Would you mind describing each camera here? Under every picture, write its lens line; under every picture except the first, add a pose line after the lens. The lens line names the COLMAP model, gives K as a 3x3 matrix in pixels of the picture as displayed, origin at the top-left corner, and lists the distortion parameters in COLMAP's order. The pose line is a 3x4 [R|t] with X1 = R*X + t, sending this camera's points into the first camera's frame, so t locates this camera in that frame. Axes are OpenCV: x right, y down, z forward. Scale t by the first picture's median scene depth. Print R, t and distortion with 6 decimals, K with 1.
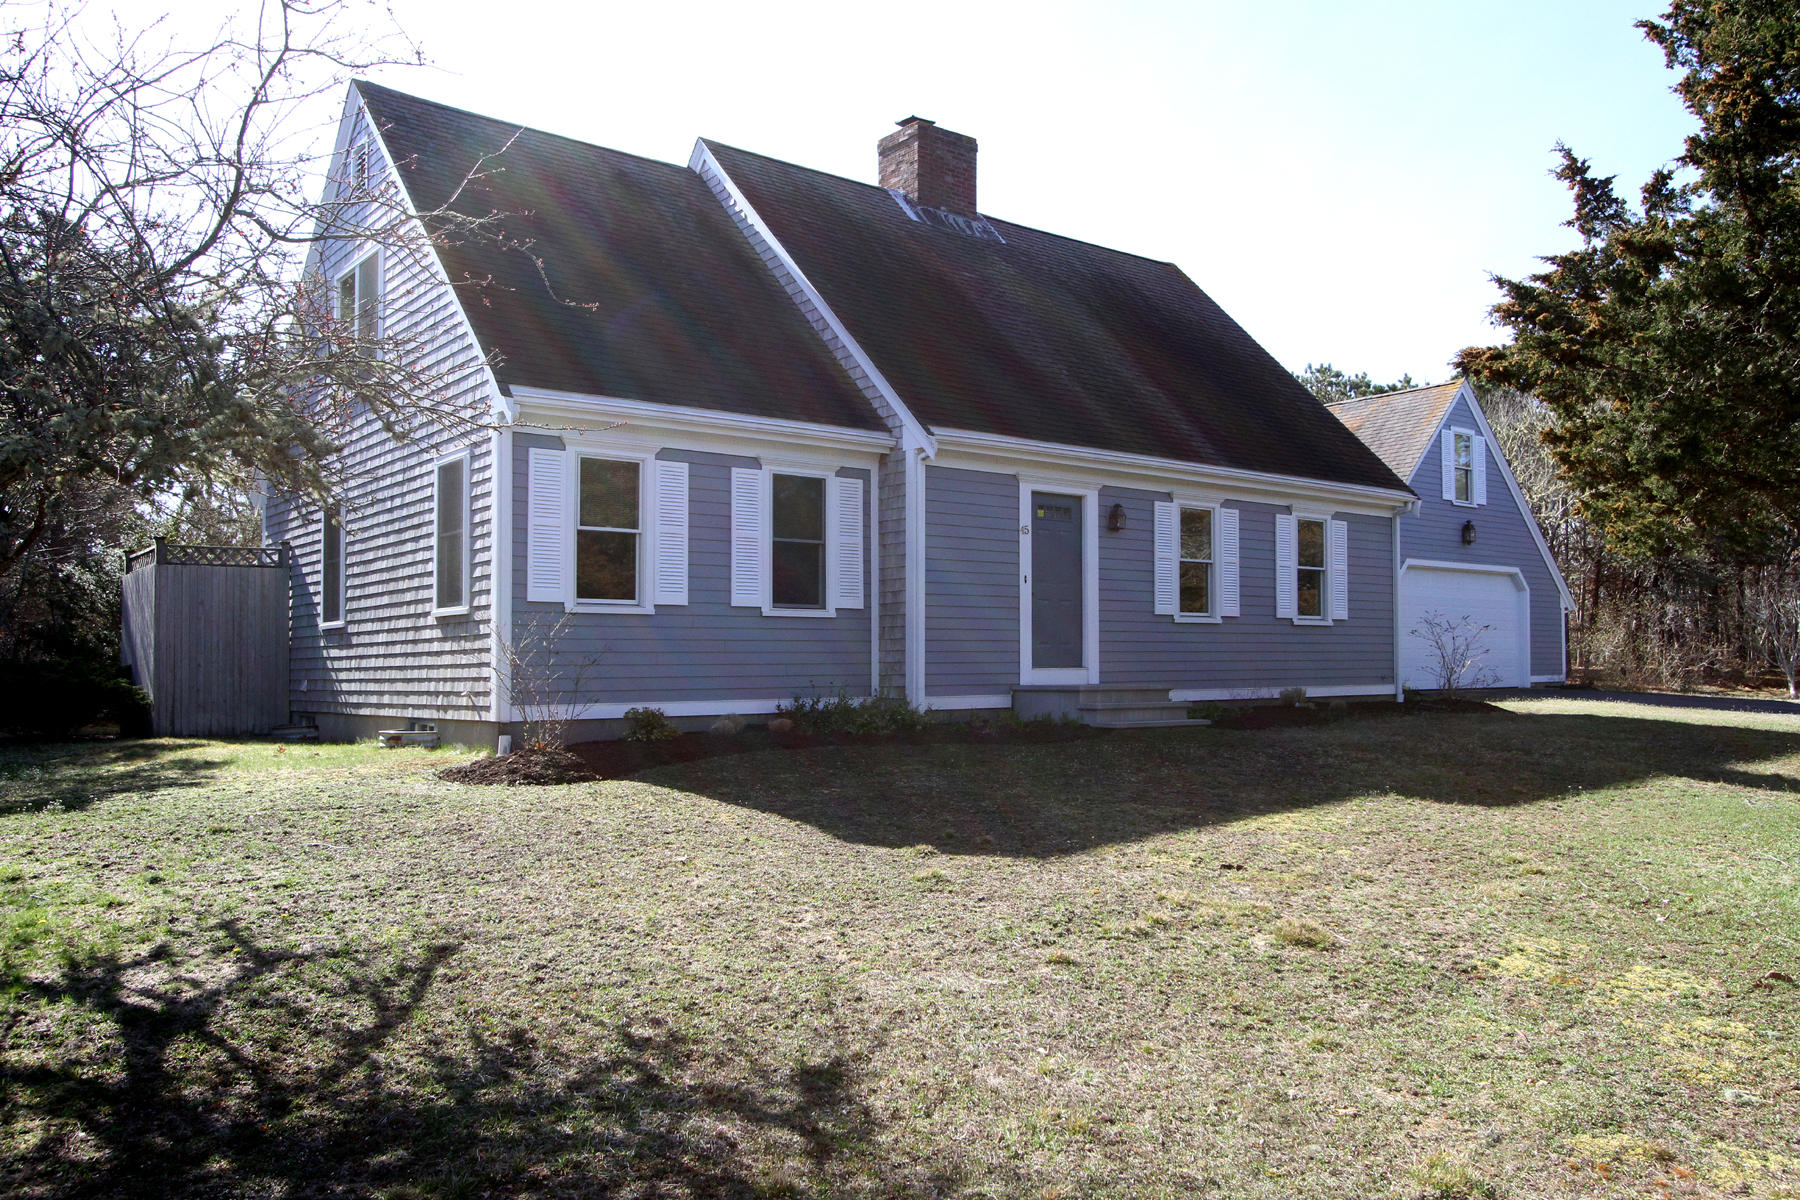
lens RADIAL K [[1430.2, 0, 900.0], [0, 1430.2, 600.0], [0, 0, 1]] dist [-0.003711, -0.000609]
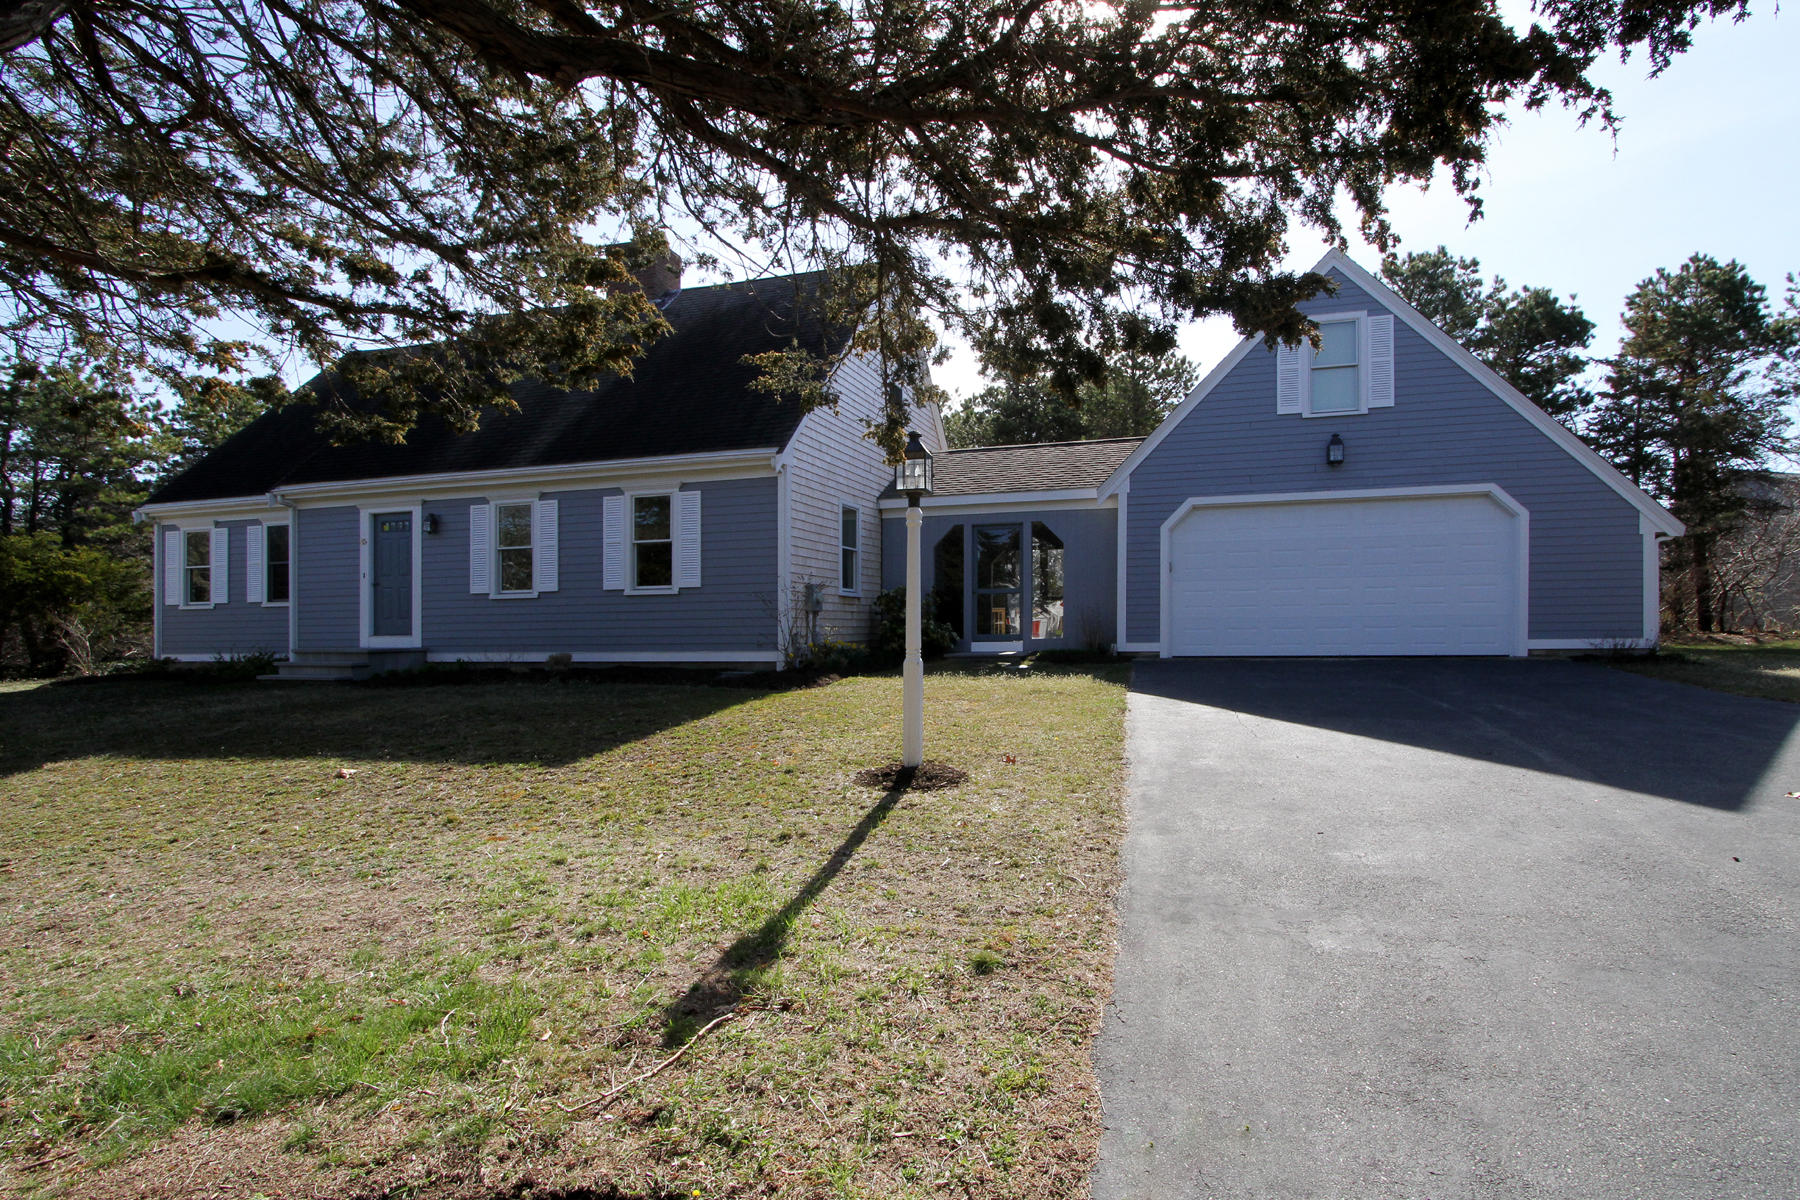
lens RADIAL K [[926.0, 0, 901.8], [0, 926.0, 626.9], [0, 0, 1]] dist [-0.060147, -0.000013]
pose [[0.570564, 0.001700, -0.821252, 0.972879], [0.050590, 0.998026, 0.037214, 0.025877], [0.819694, -0.062780, 0.569351, 0.766878]]
